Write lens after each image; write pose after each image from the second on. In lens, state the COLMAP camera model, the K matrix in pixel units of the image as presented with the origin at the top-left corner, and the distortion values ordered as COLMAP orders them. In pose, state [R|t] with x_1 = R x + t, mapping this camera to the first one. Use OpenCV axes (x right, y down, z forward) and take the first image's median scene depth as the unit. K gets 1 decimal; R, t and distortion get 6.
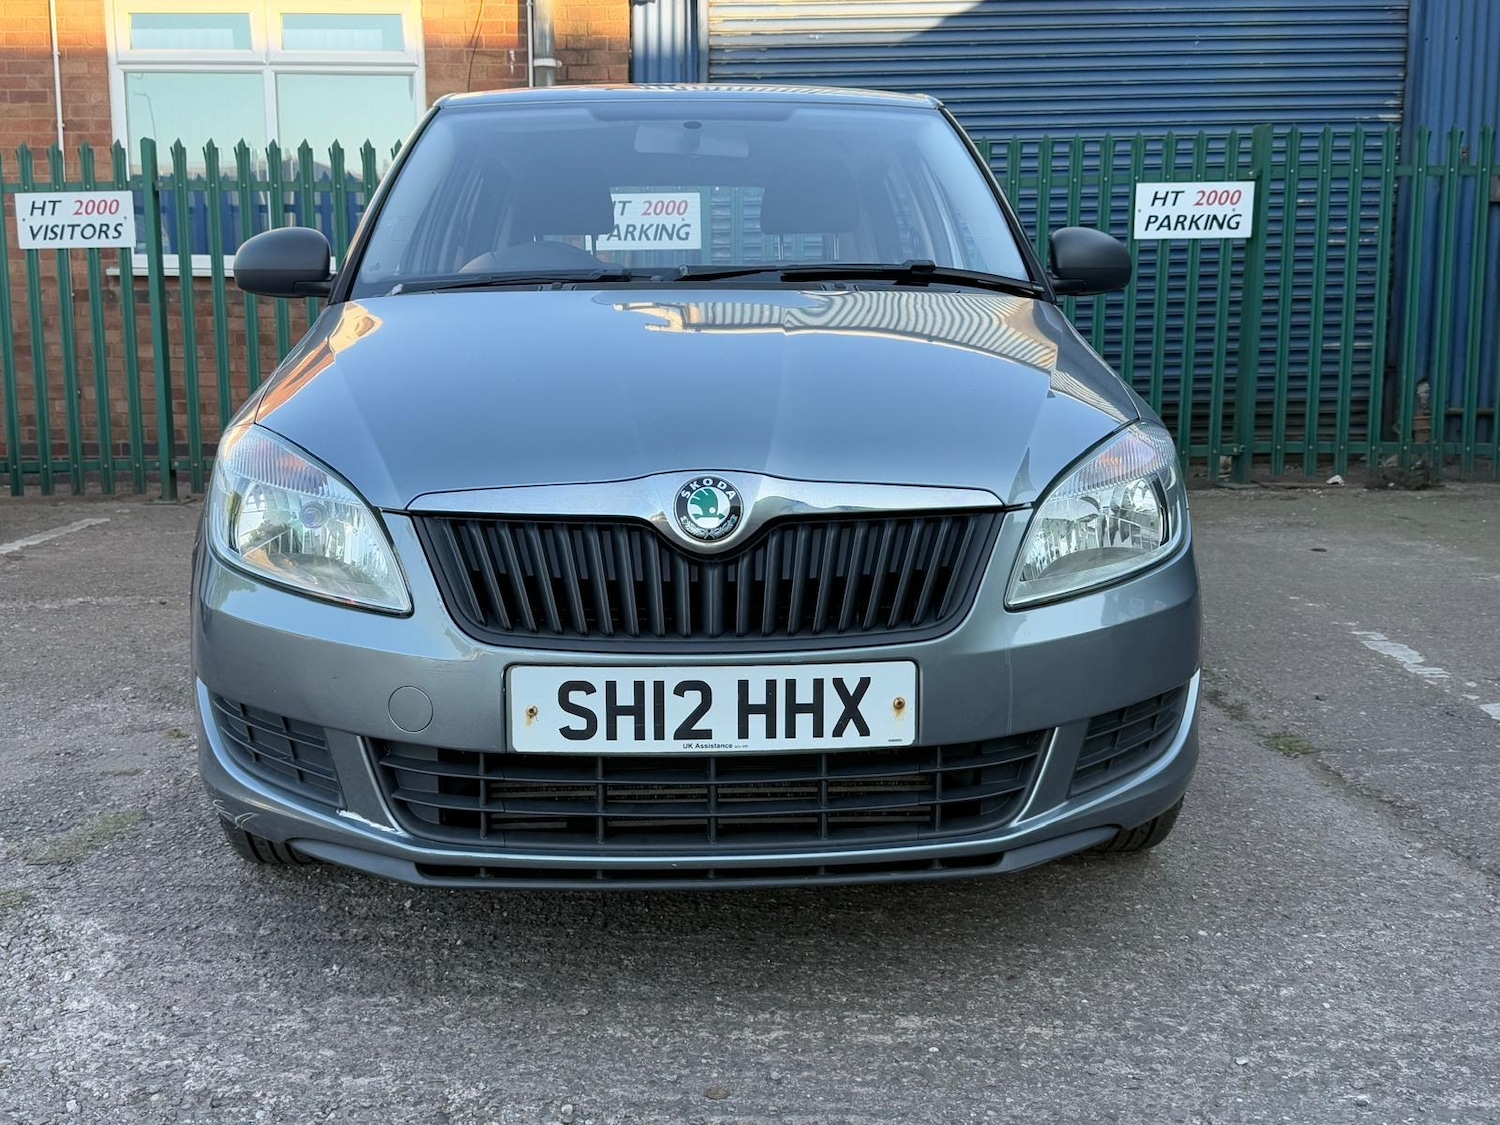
lens RADIAL K [[1638.2, 0, 737.3], [0, 1638.2, 561.8], [0, 0, 1]] dist [0.224448, -0.503235]
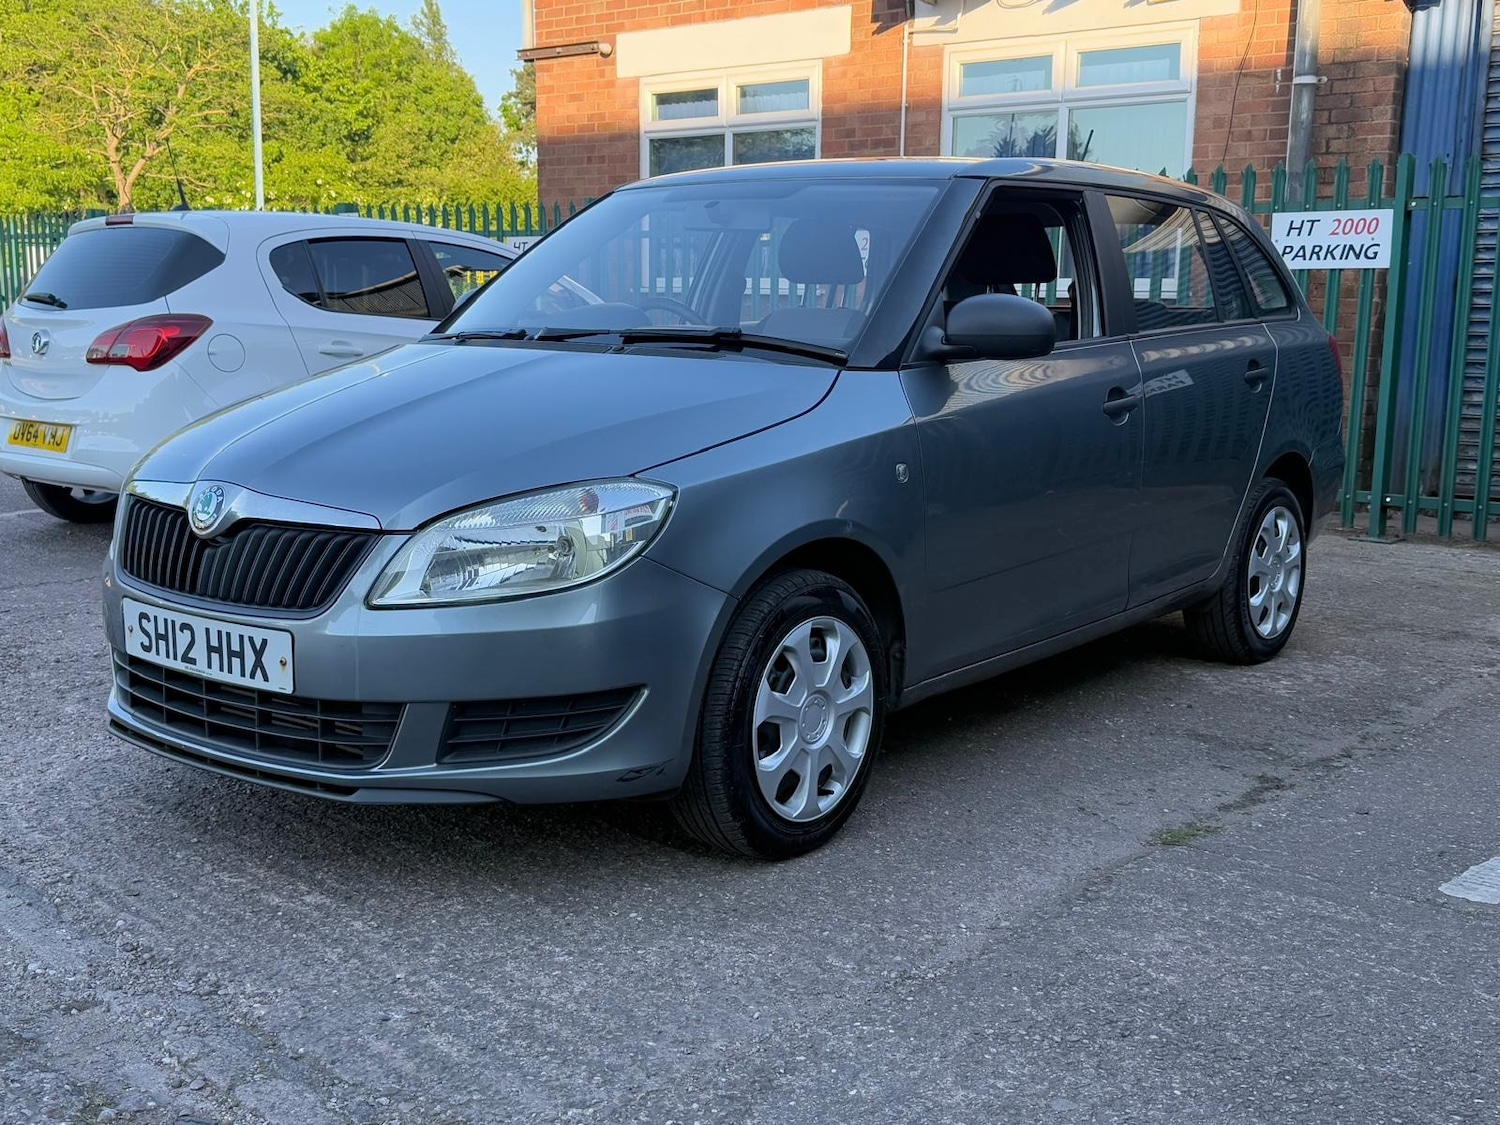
lens RADIAL K [[1644.3, 0, 750.0], [0, 1644.3, 562.5], [0, 0, 1]] dist [0.218905, -0.502319]
pose [[0.757334, 0.118989, -0.642096, 1.252720], [-0.115902, 0.992141, 0.047153, -0.105565], [0.642660, 0.038709, 0.765173, 0.172295]]
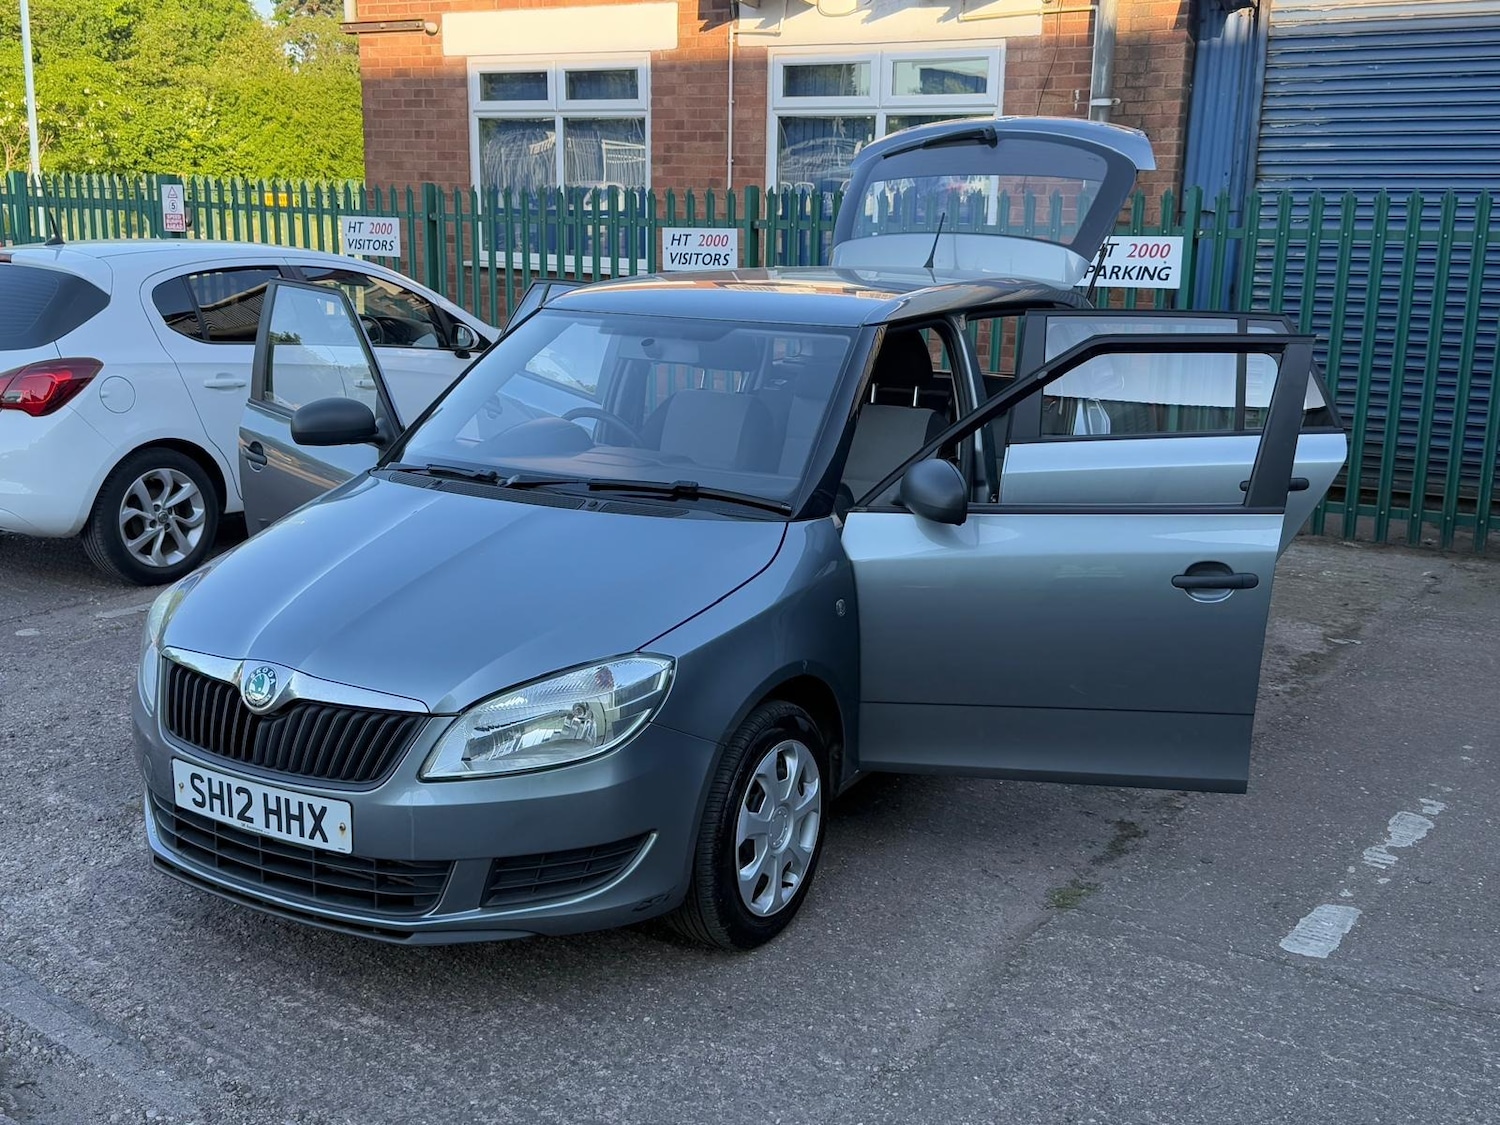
lens RADIAL K [[1608.9, 0, 748.7], [0, 1608.9, 550.8], [0, 0, 1]] dist [0.222449, -0.506719]
pose [[0.838218, 0.135734, -0.528174, 1.203237], [-0.100448, 0.990386, 0.095104, -0.361671], [0.536005, -0.026664, 0.843794, -0.120423]]
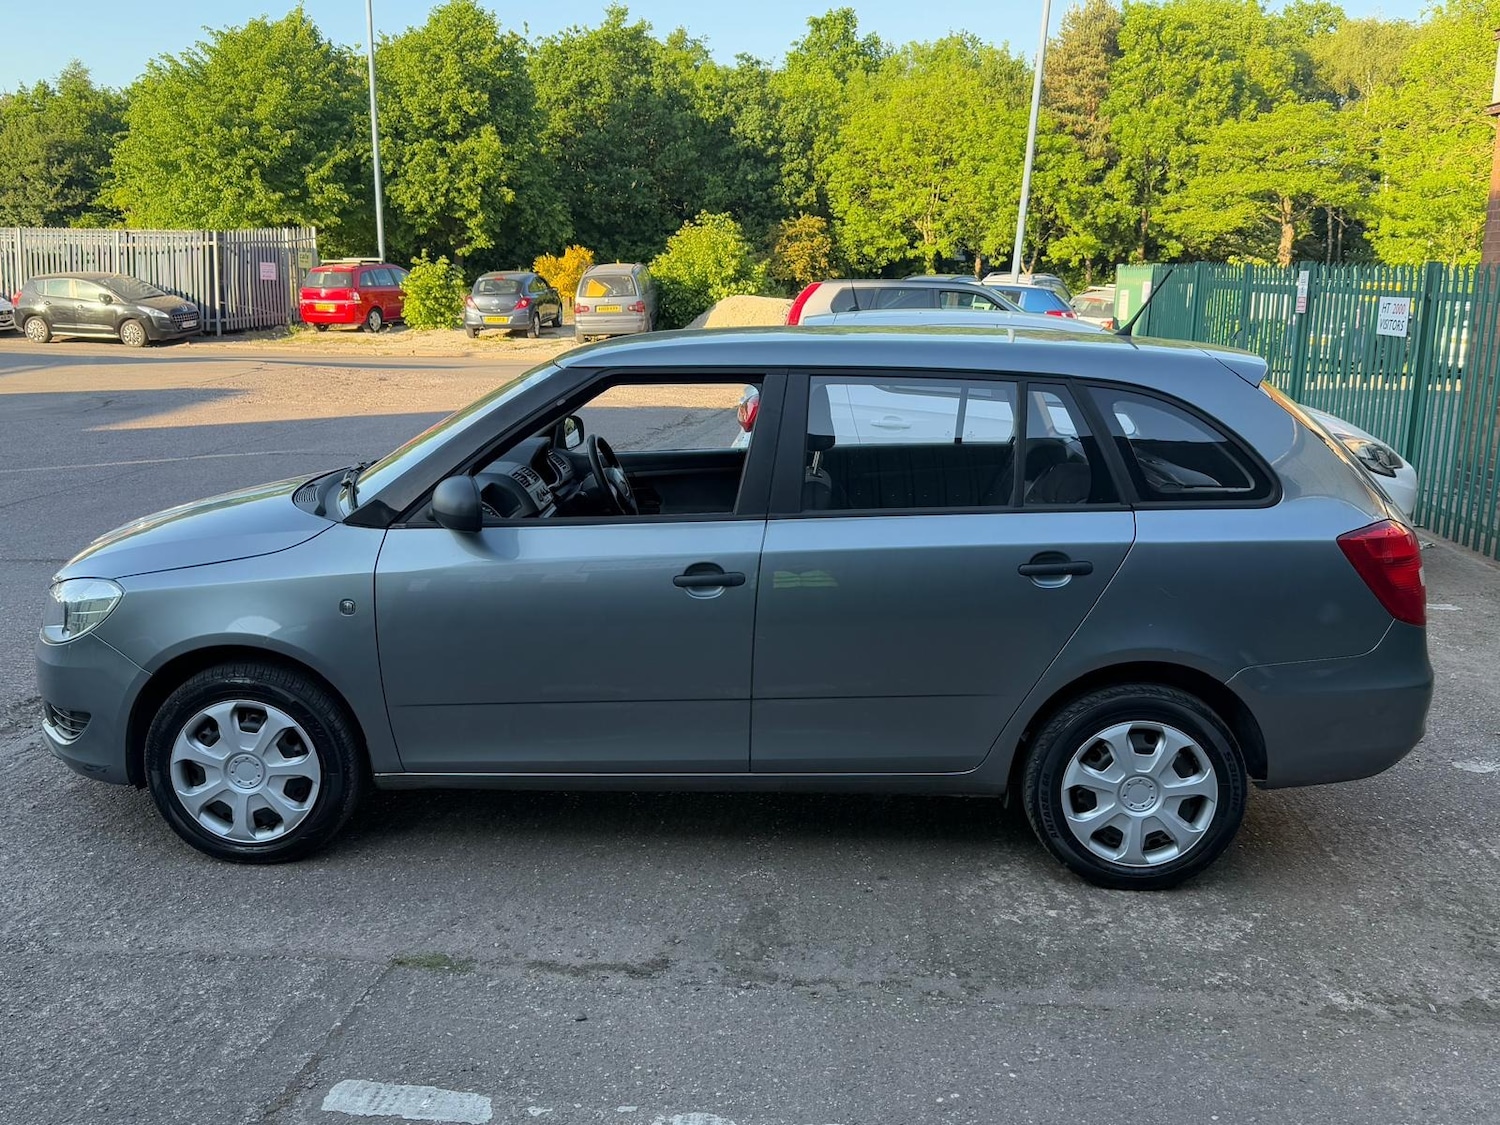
lens RADIAL K [[1344.4, 0, 744.2], [0, 1344.4, 561.5], [0, 0, 1]] dist [0.125115, -0.214929]
pose [[-0.091179, 0.213004, -0.972788, 1.927293], [-0.157015, 0.961563, 0.225263, -0.652274], [0.983378, 0.173282, -0.054229, 2.044913]]
